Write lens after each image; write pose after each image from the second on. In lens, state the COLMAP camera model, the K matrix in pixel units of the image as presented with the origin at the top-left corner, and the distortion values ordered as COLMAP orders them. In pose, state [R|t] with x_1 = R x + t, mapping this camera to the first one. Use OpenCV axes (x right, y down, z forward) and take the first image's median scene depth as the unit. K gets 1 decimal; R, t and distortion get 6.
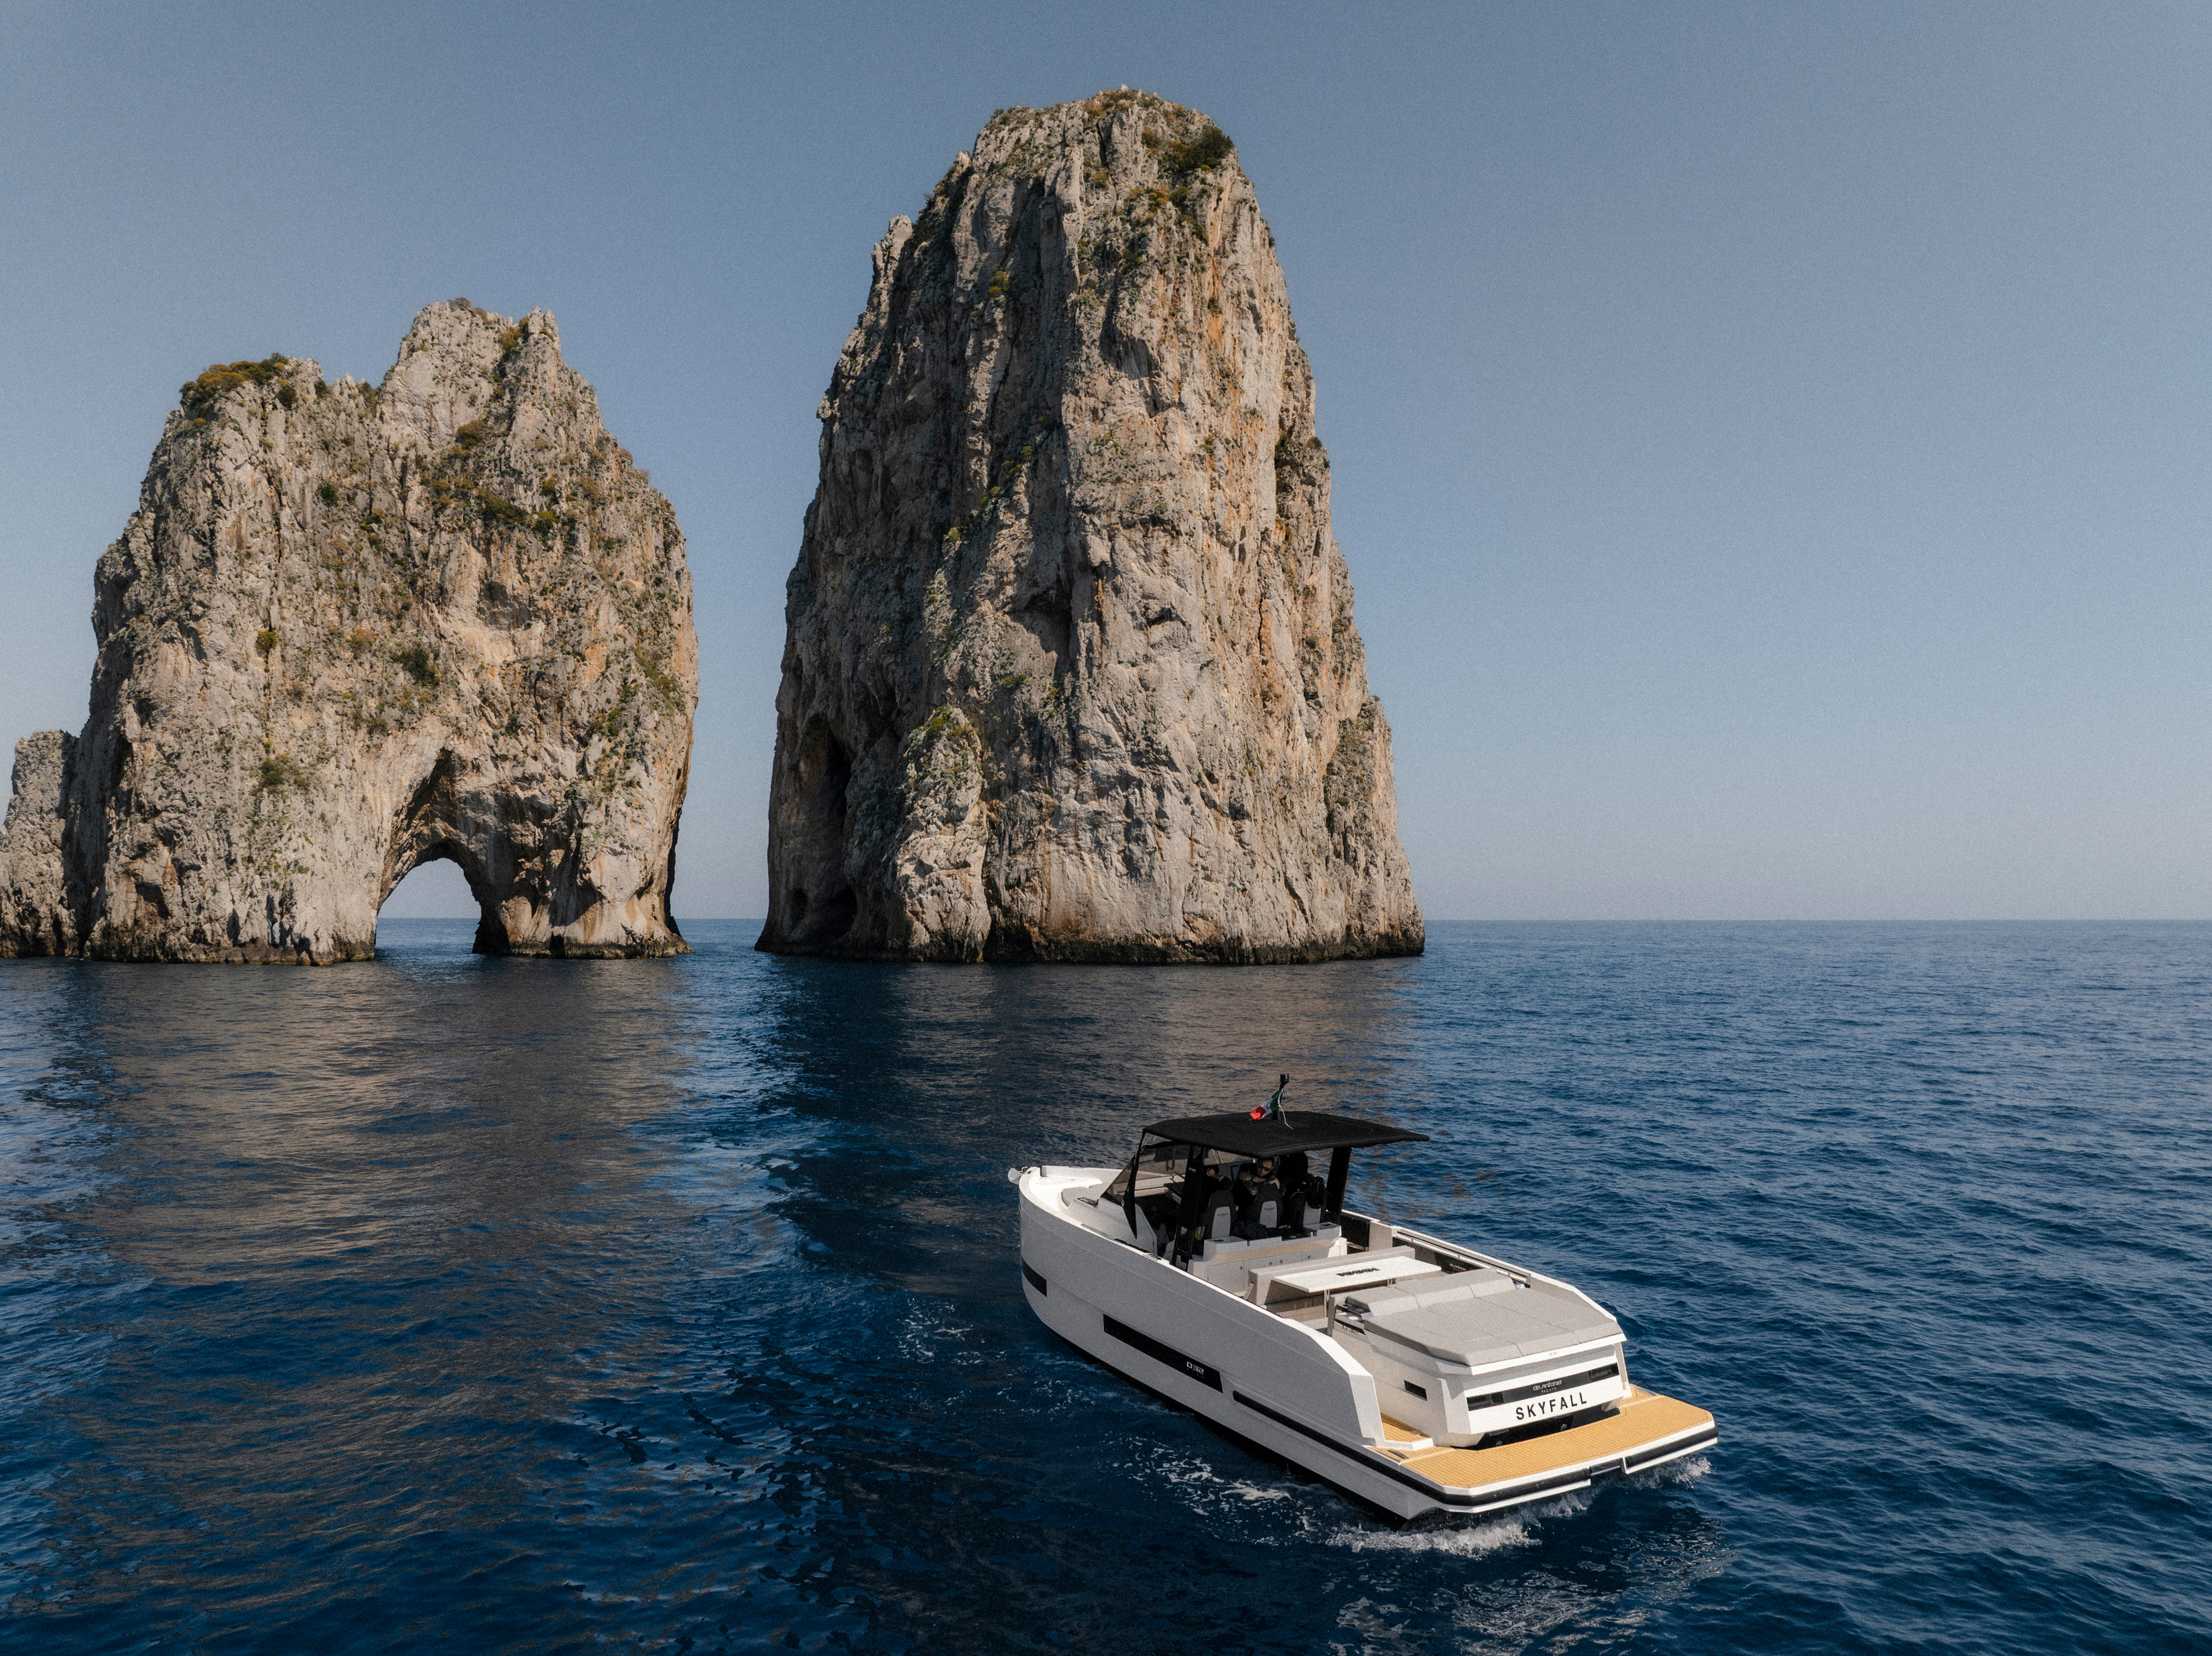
lens RADIAL K [[1568.1, 0, 1105.9], [0, 1568.1, 817.5], [0, 0, 1]] dist [-0.007740, -0.060589]
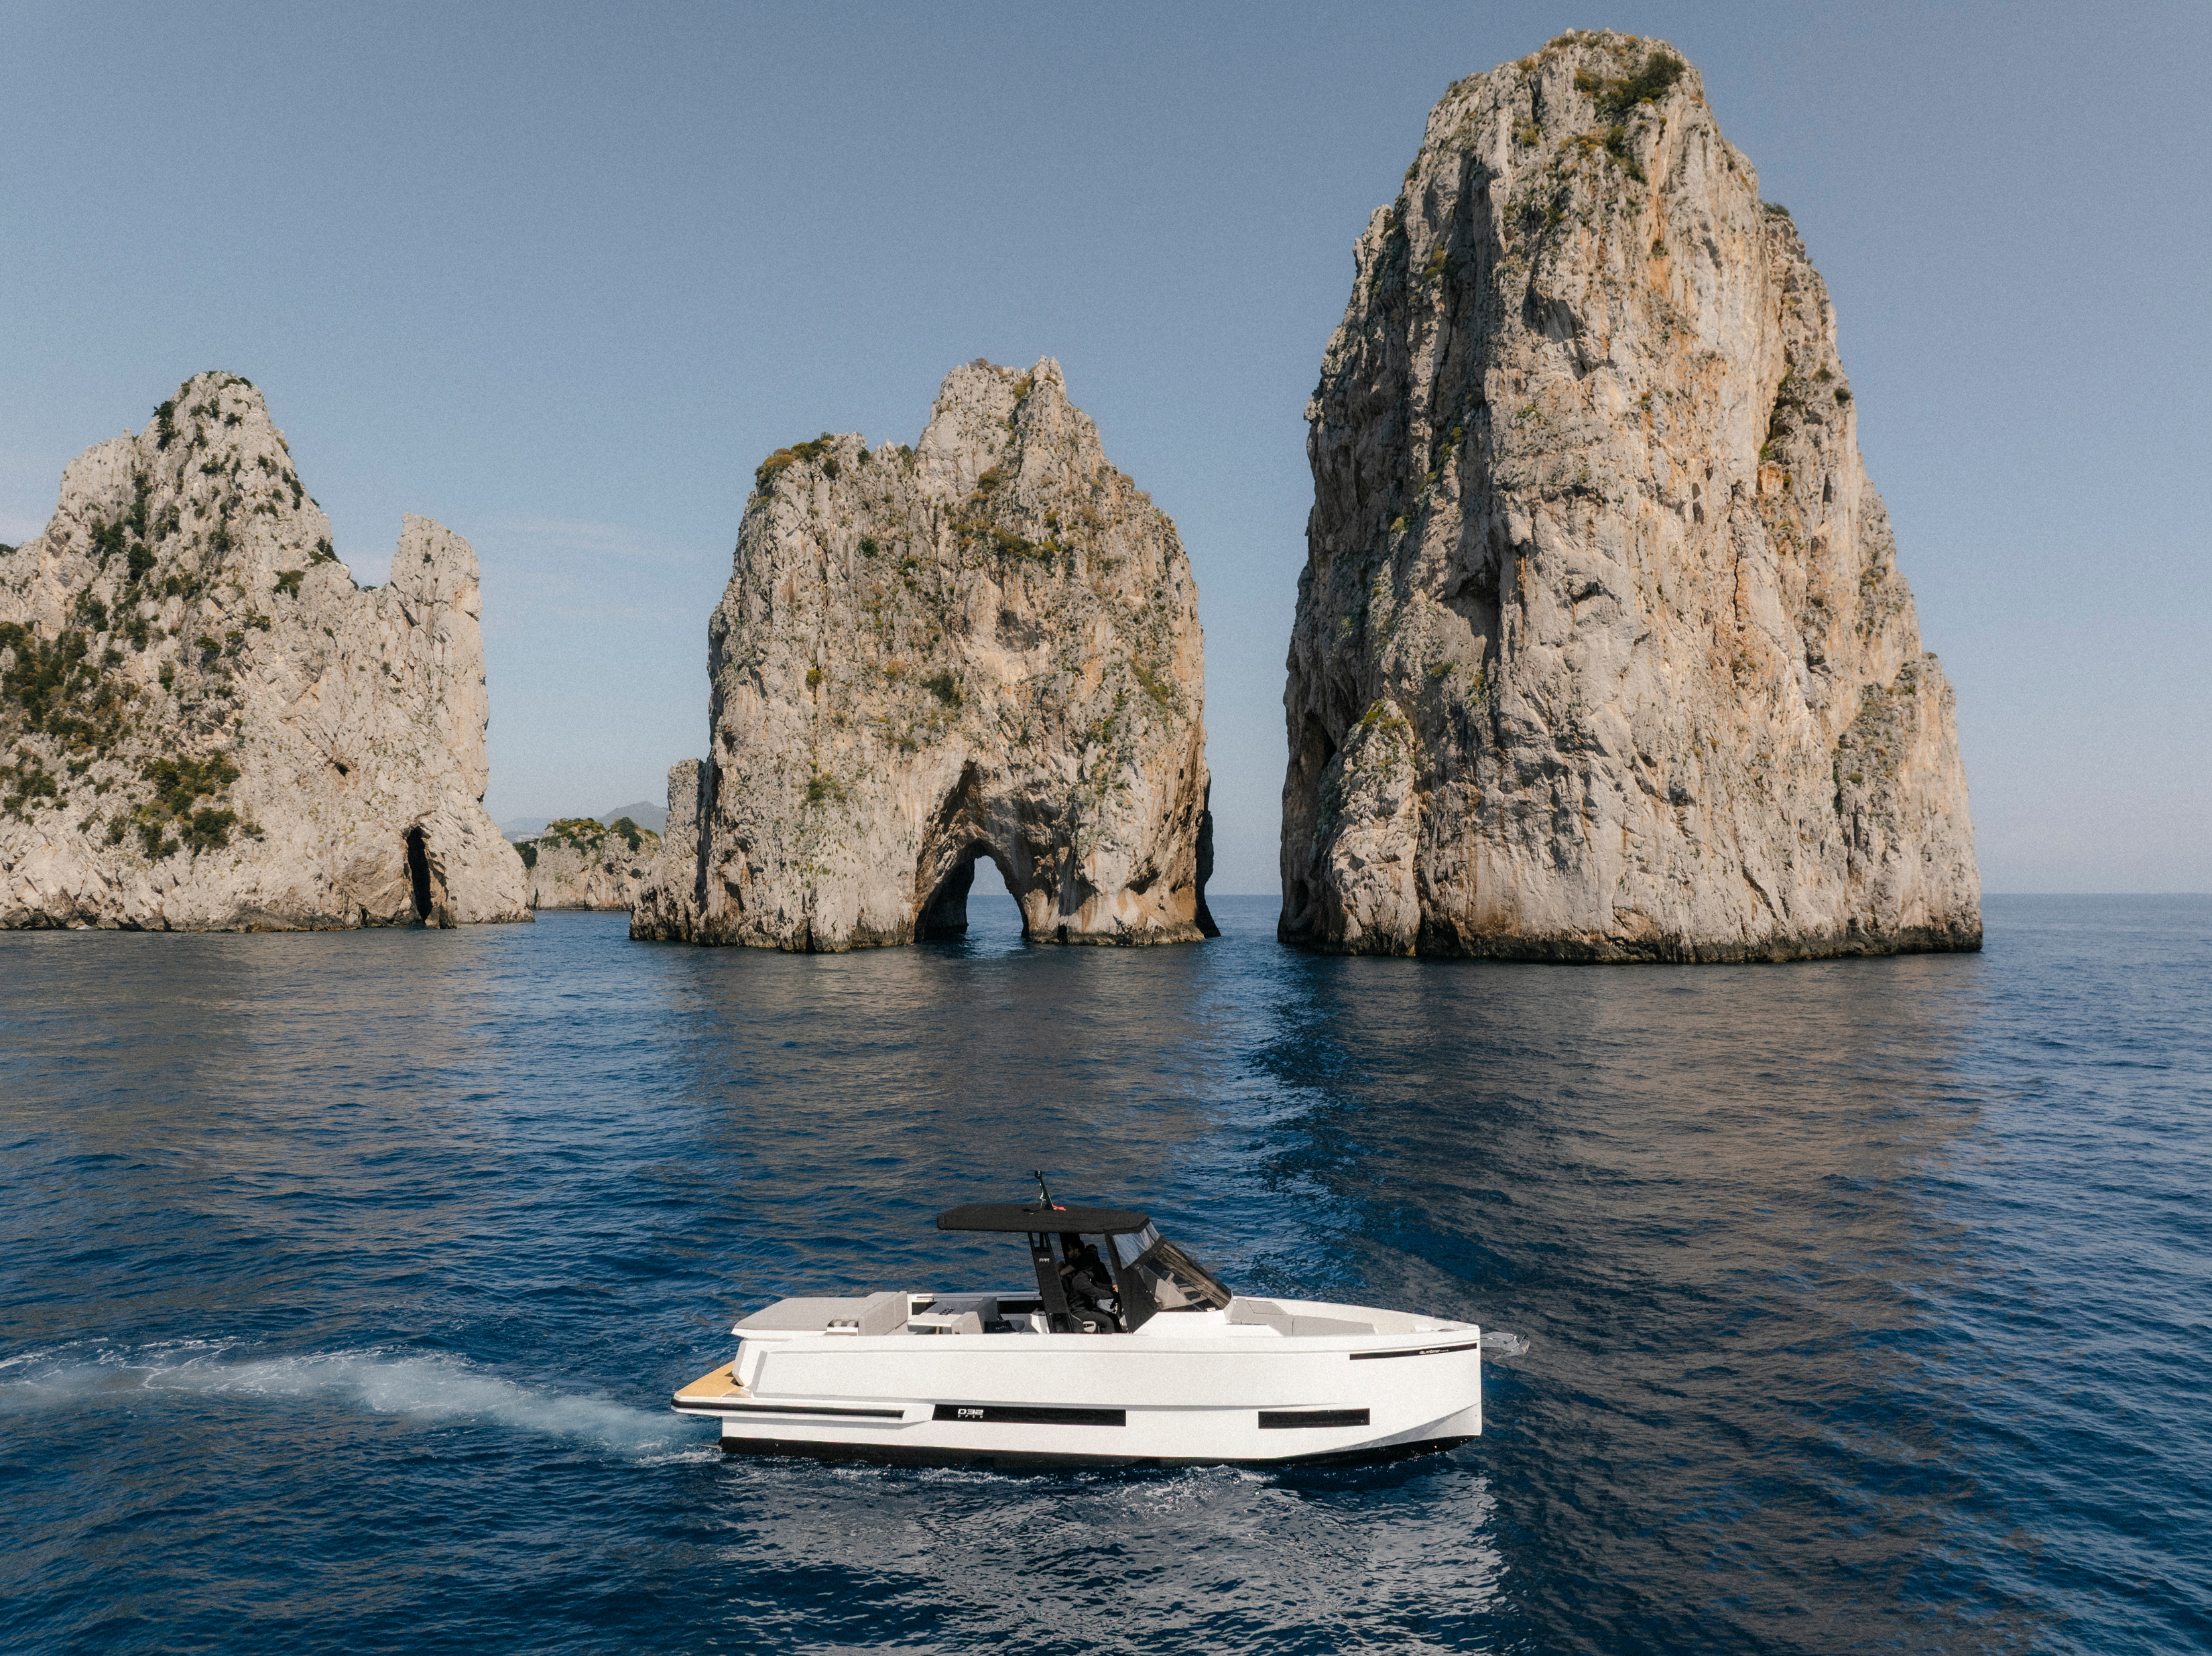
lens RADIAL K [[1568.1, 0, 1105.9], [0, 1568.1, 817.5], [0, 0, 1]] dist [-0.007740, -0.060589]
pose [[0.891742, -0.024297, -0.451892, 0.187710], [0.030447, 0.999516, 0.006340, -0.007258], [0.451520, -0.019412, 0.892050, 0.027915]]
